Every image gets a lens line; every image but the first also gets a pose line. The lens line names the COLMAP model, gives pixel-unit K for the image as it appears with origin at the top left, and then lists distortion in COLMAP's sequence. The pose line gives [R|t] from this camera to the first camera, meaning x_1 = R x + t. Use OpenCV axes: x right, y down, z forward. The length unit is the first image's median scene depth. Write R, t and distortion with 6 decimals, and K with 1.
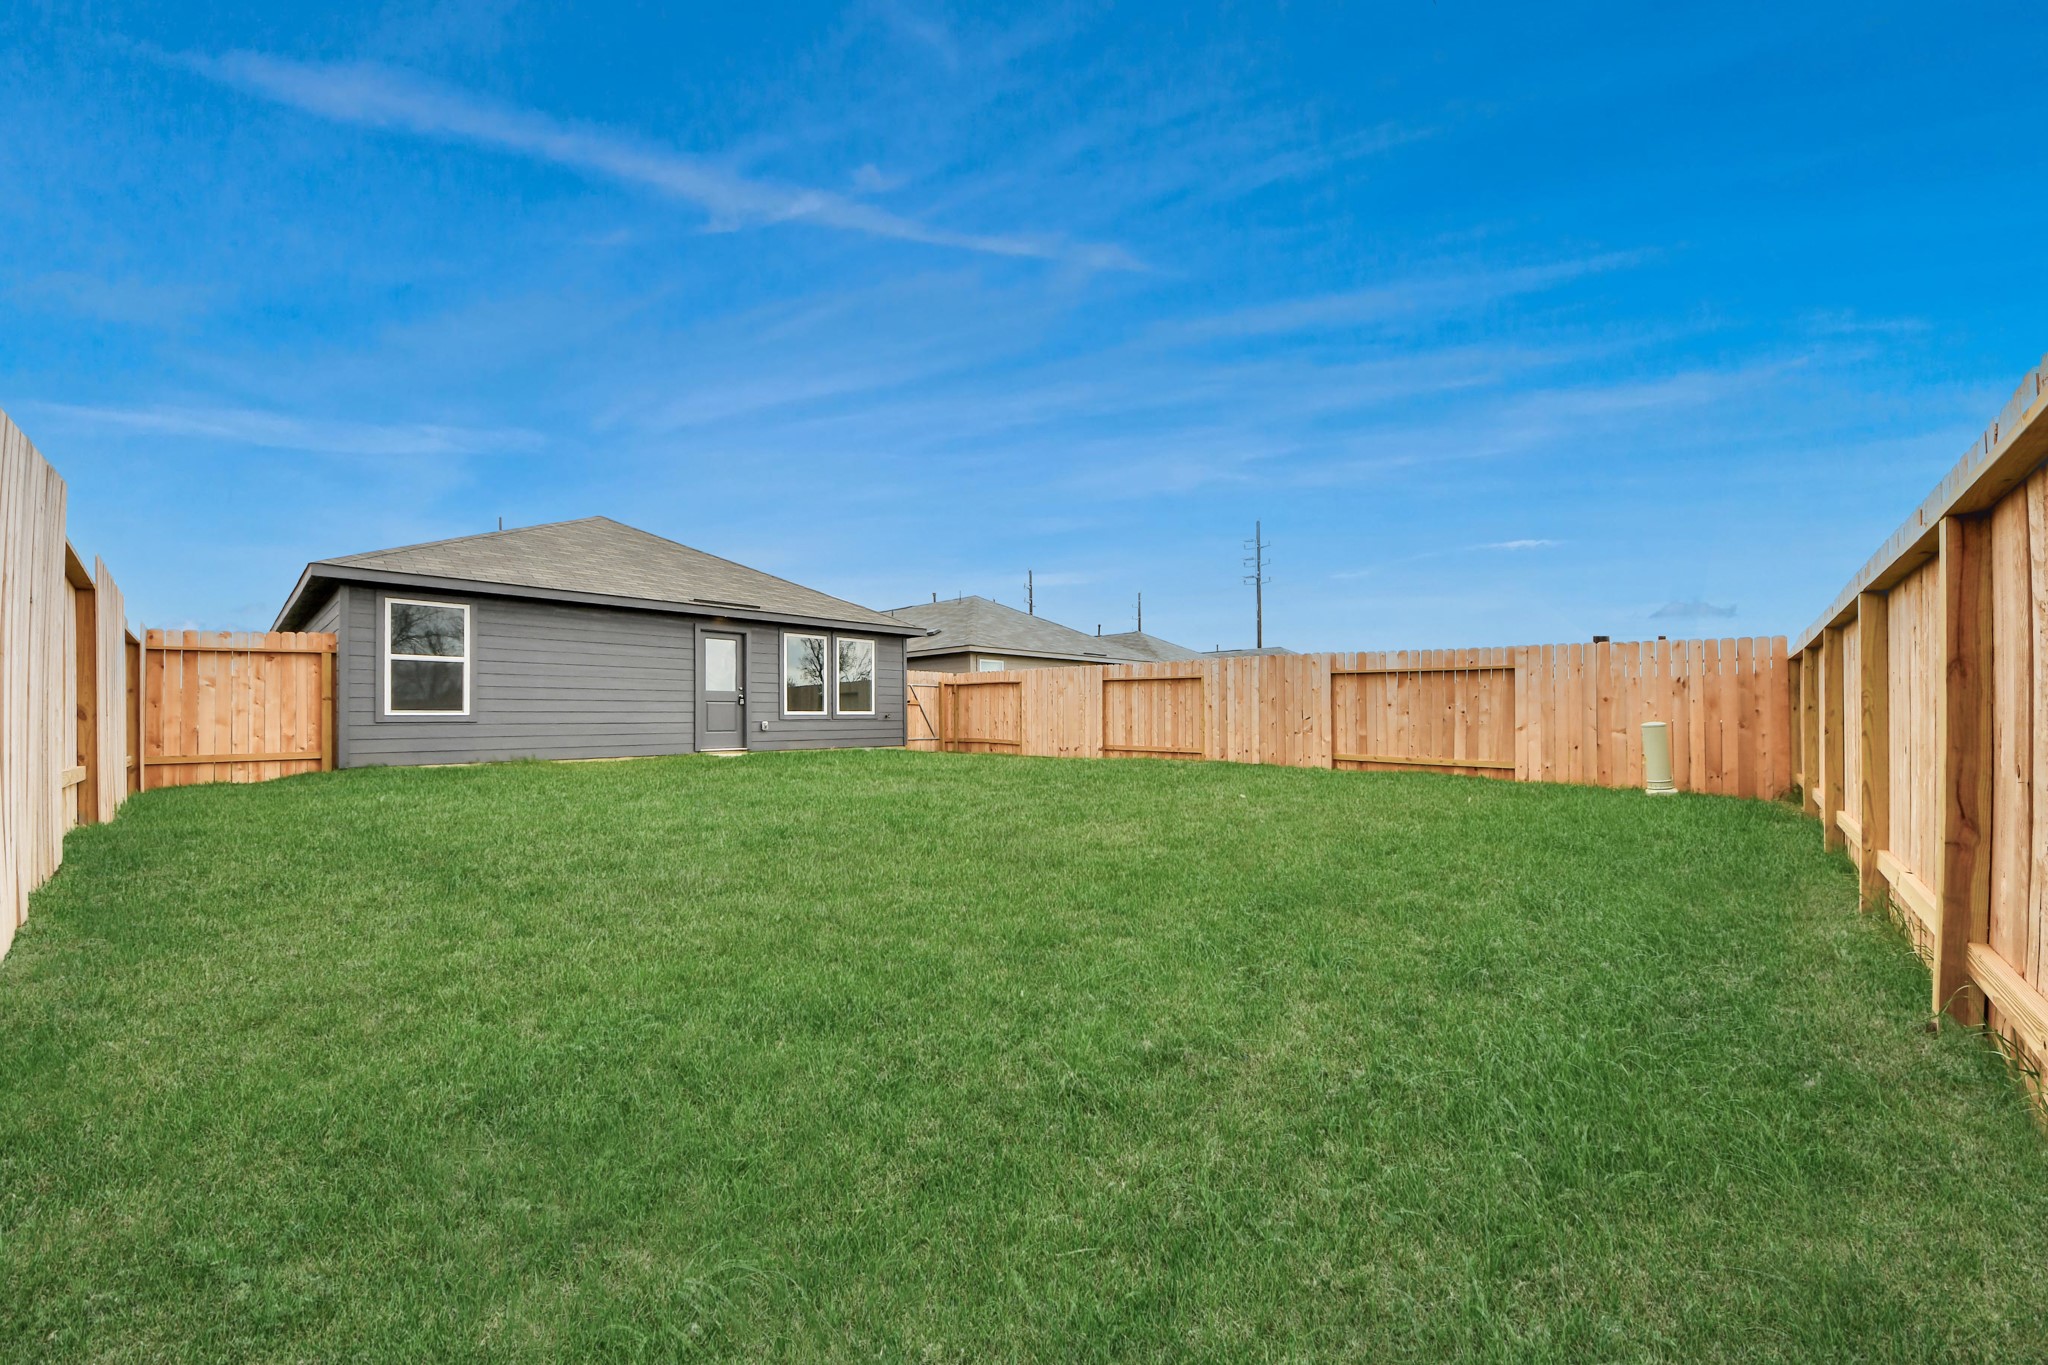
lens RADIAL K [[752.4, 0, 998.5], [0, 752.4, 714.9], [0, 0, 1]] dist [0.001744, 0.000057]
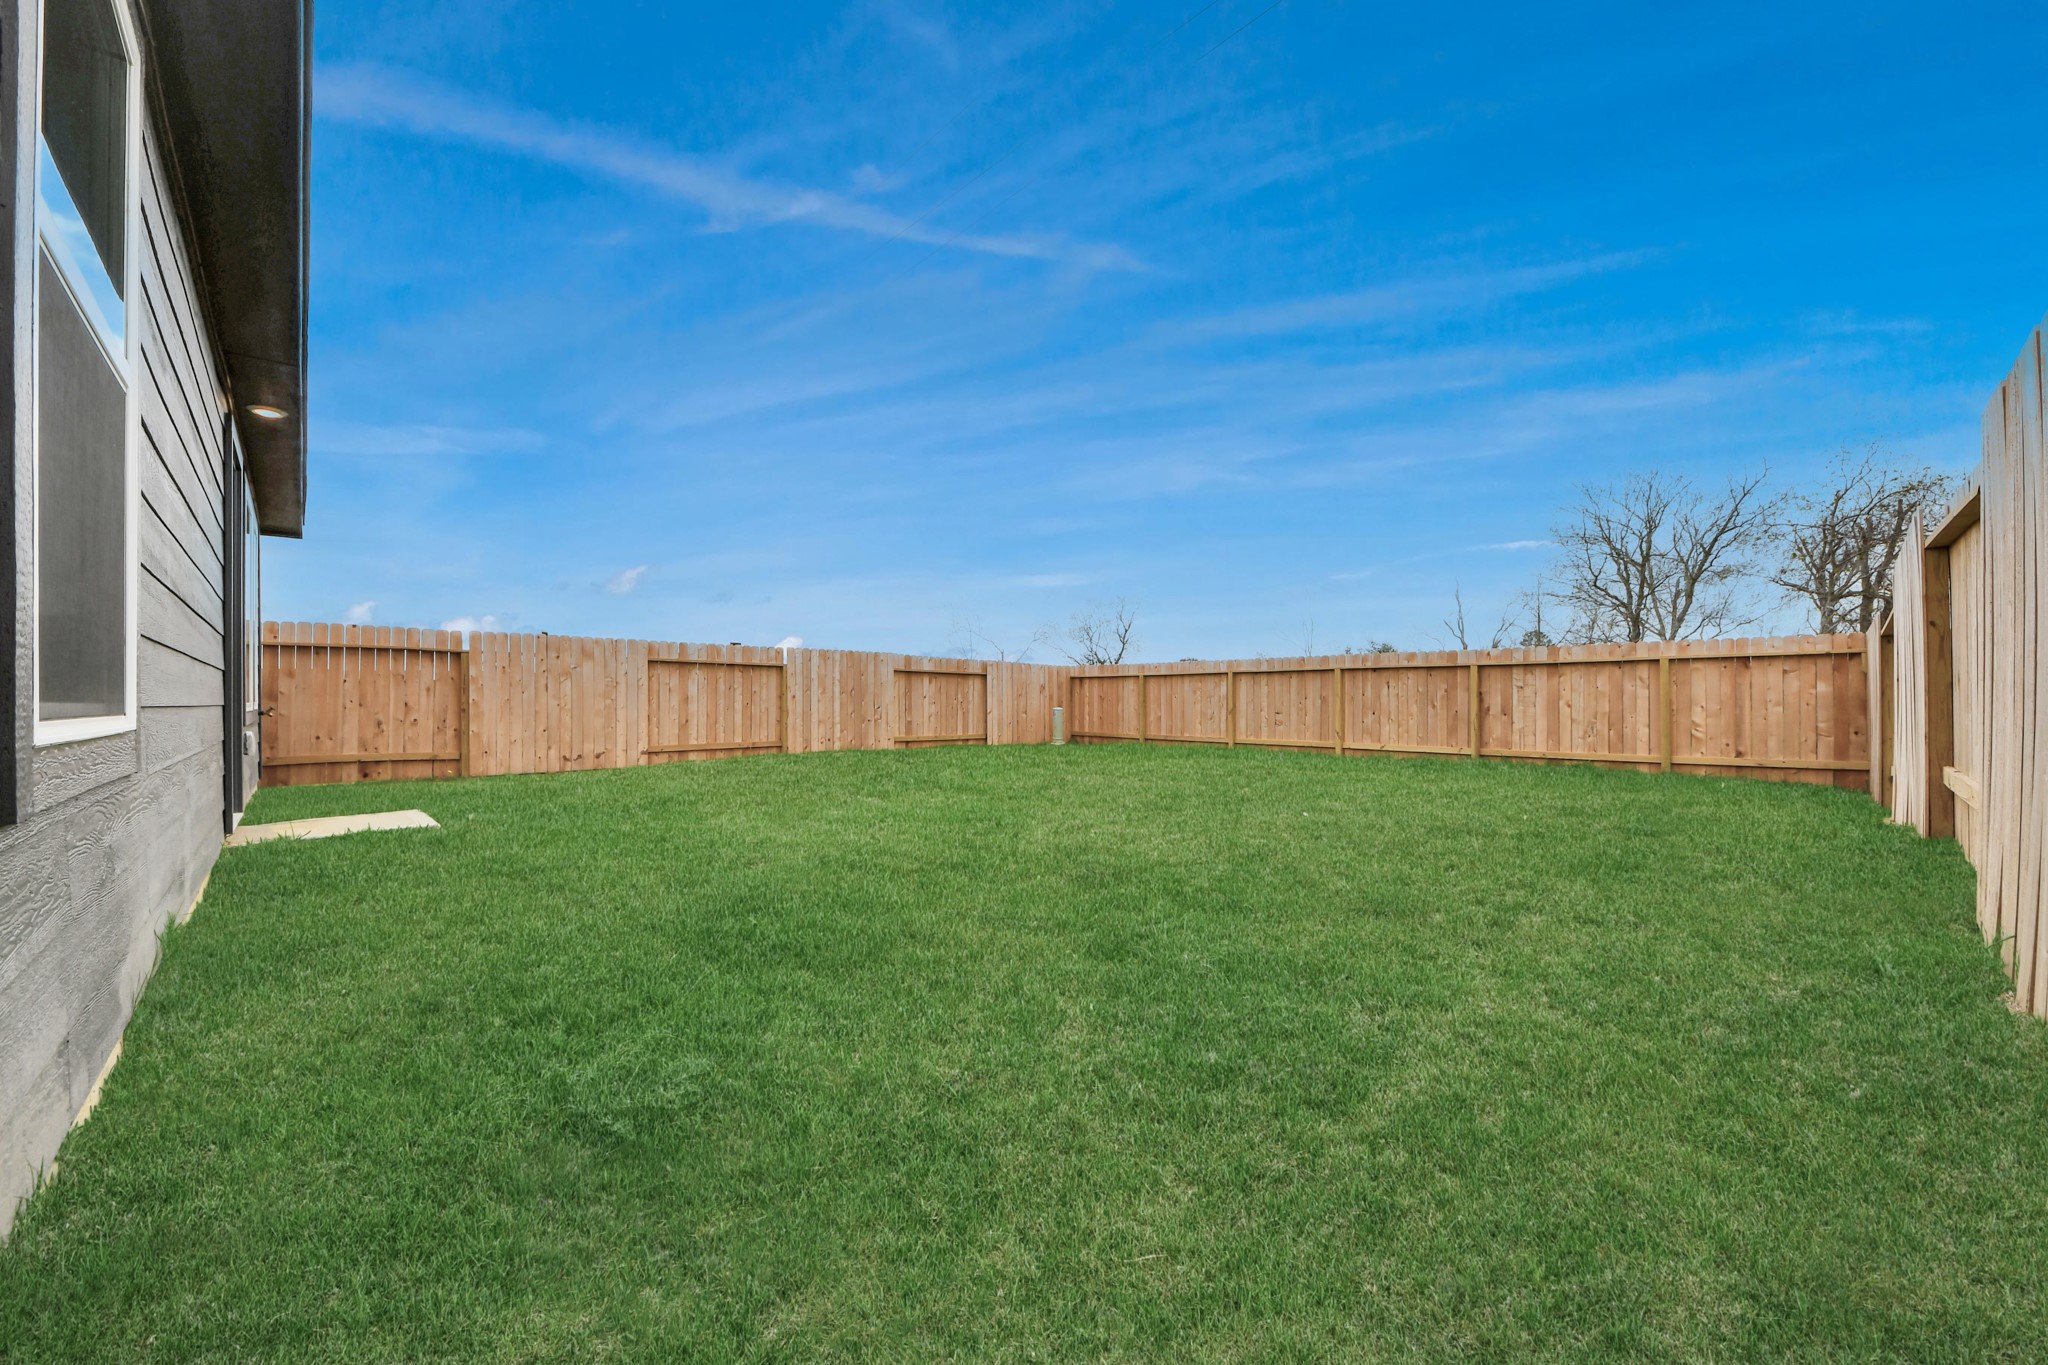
lens RADIAL K [[752.4, 0, 1022.4], [0, 752.4, 694.5], [0, 0, 1]] dist [0.001744, 0.000057]
pose [[0.013963, 0.004690, 0.999892, -0.693072], [0.000517, 0.999989, -0.004698, -0.009568], [-0.999902, 0.000583, 0.013961, 0.701140]]
